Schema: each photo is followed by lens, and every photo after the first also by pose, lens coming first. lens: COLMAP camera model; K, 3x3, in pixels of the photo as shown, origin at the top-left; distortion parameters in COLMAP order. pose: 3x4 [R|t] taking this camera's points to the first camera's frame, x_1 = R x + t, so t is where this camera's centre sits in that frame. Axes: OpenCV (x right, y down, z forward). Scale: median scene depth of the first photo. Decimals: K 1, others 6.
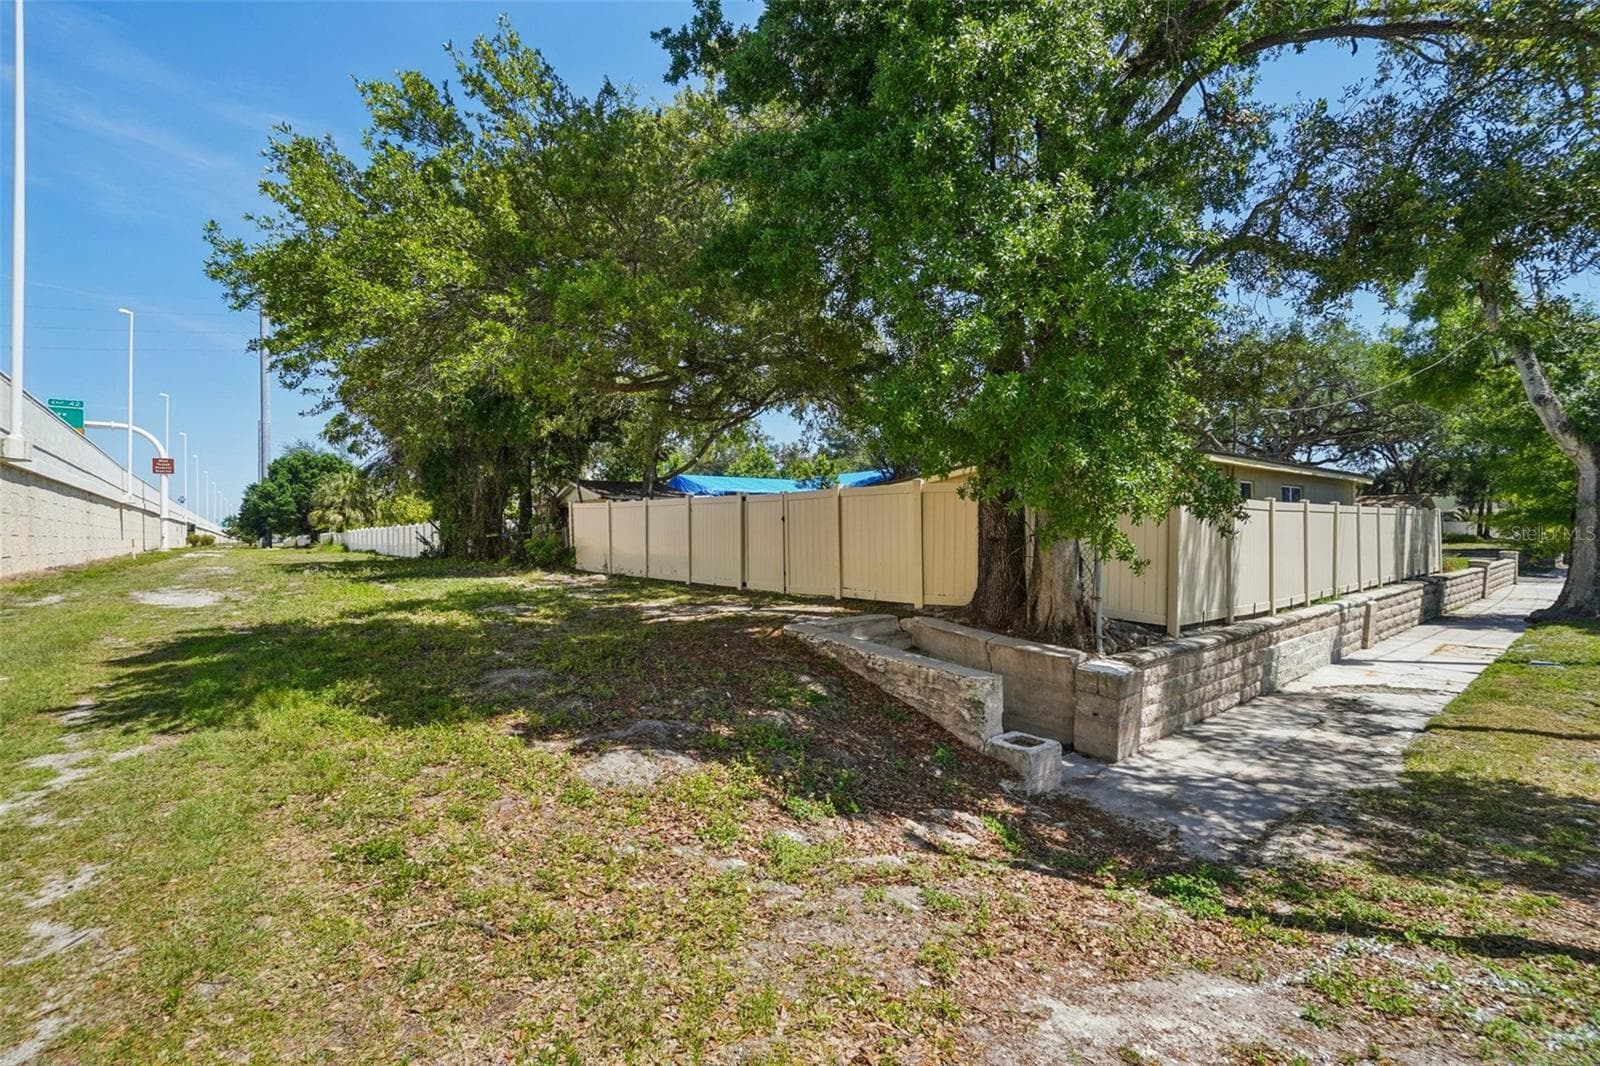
lens RADIAL K [[728.6, 0, 800.0], [0, 728.6, 533.0], [0, 0, 1]] dist [-0.077821, 0.046065]
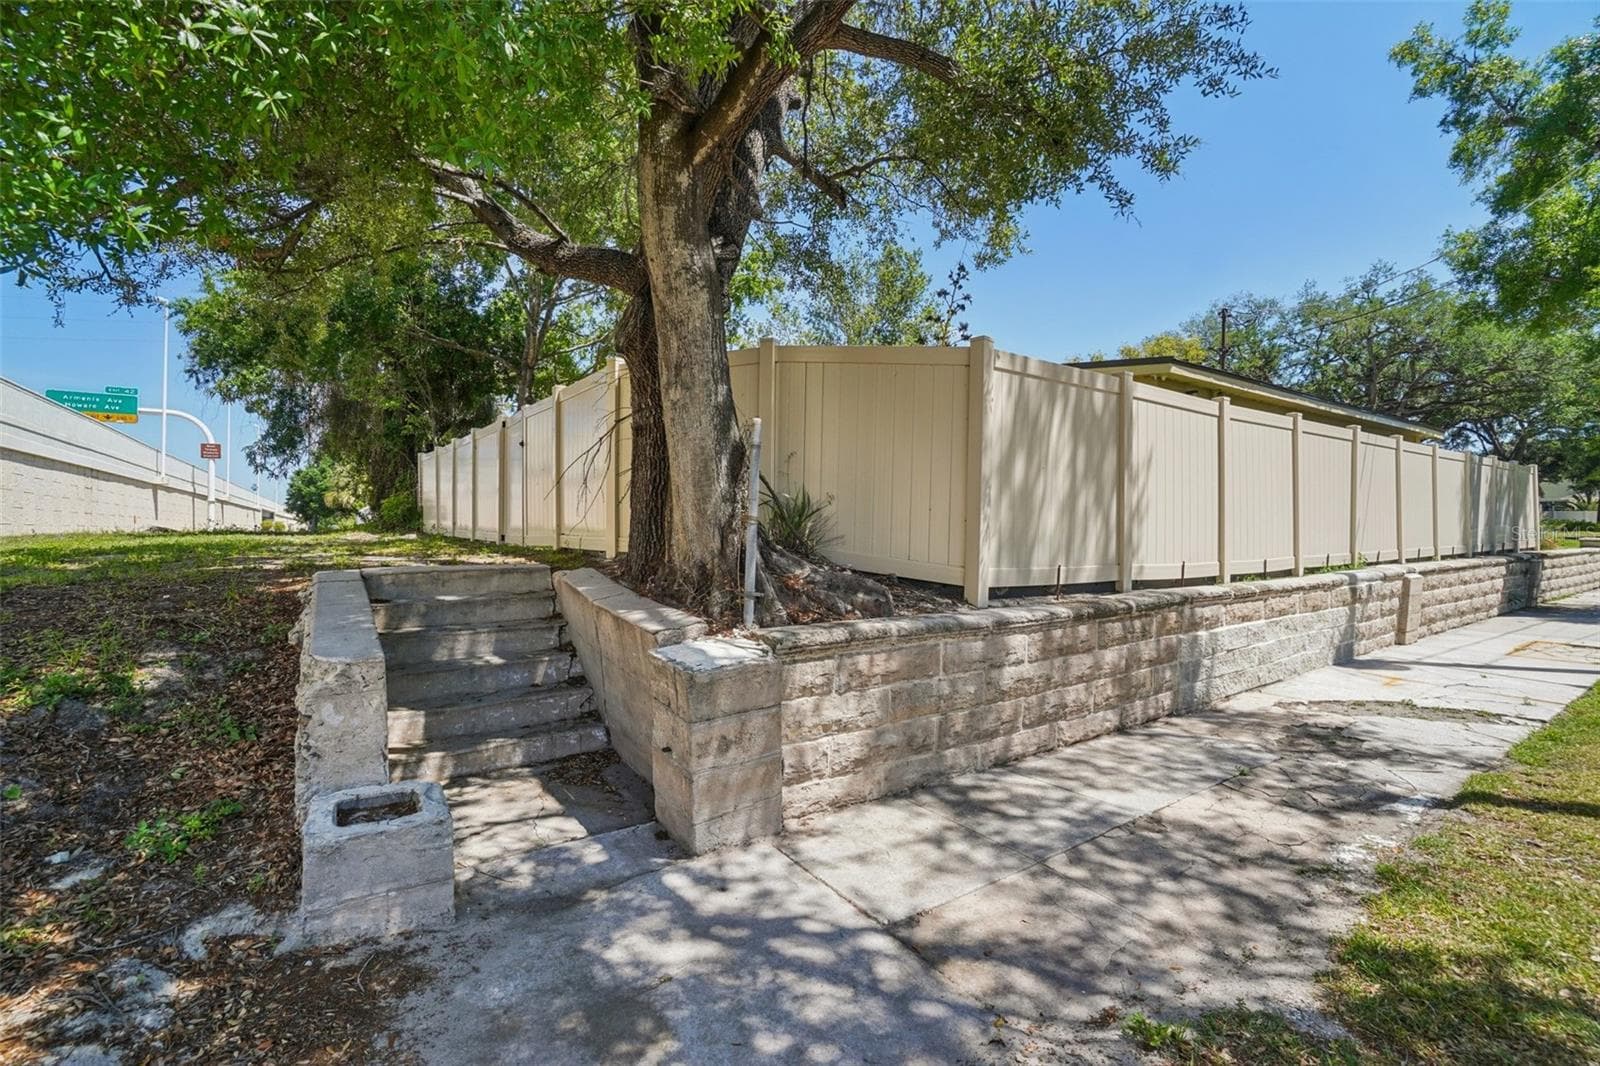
lens RADIAL K [[720.9, 0, 803.7], [0, 720.9, 521.5], [0, 0, 1]] dist [-0.072605, 0.036152]
pose [[0.996269, 0.006550, -0.086048, 0.296073], [-0.007258, 0.999942, -0.007919, 0.057224], [0.085991, 0.008514, 0.996260, 0.297876]]
